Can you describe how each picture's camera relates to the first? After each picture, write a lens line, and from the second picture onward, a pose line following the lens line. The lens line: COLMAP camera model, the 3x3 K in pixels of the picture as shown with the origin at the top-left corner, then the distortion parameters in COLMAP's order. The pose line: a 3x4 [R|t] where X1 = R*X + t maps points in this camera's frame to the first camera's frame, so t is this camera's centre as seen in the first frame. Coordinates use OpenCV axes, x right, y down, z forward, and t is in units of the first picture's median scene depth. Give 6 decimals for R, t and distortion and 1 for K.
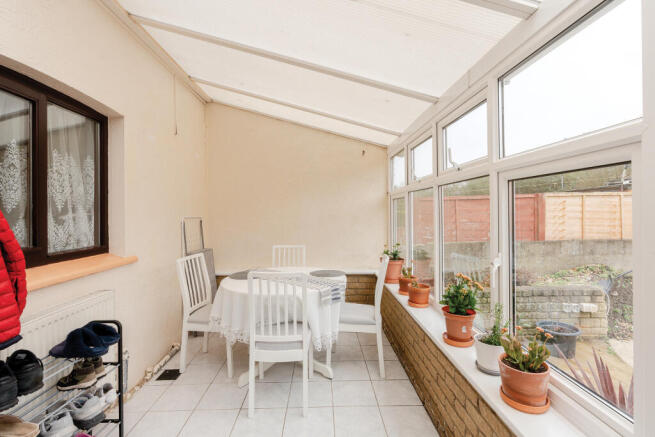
lens RADIAL K [[315.5, 0, 328.7], [0, 315.5, 217.9], [0, 0, 1]] dist [-0.001744, 0.000010]
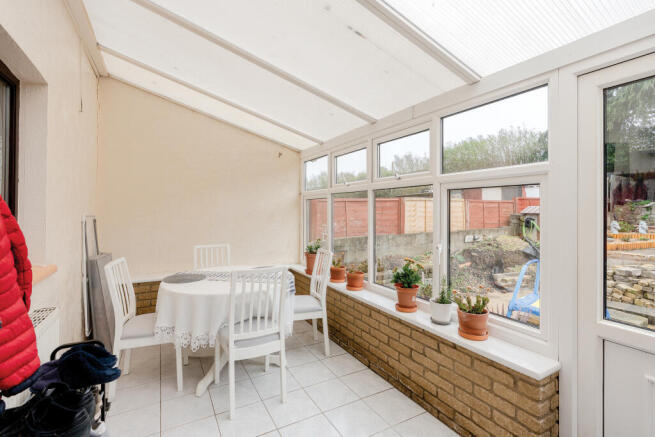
lens RADIAL K [[307.3, 0, 340.4], [0, 307.3, 216.2], [0, 0, 1]] dist [-0.002211, 0.000333]
pose [[0.879952, 0.000802, 0.475063, -0.321518], [0.001002, 0.999993, -0.003544, 0.004983], [-0.475062, 0.003595, 0.879945, -0.002426]]
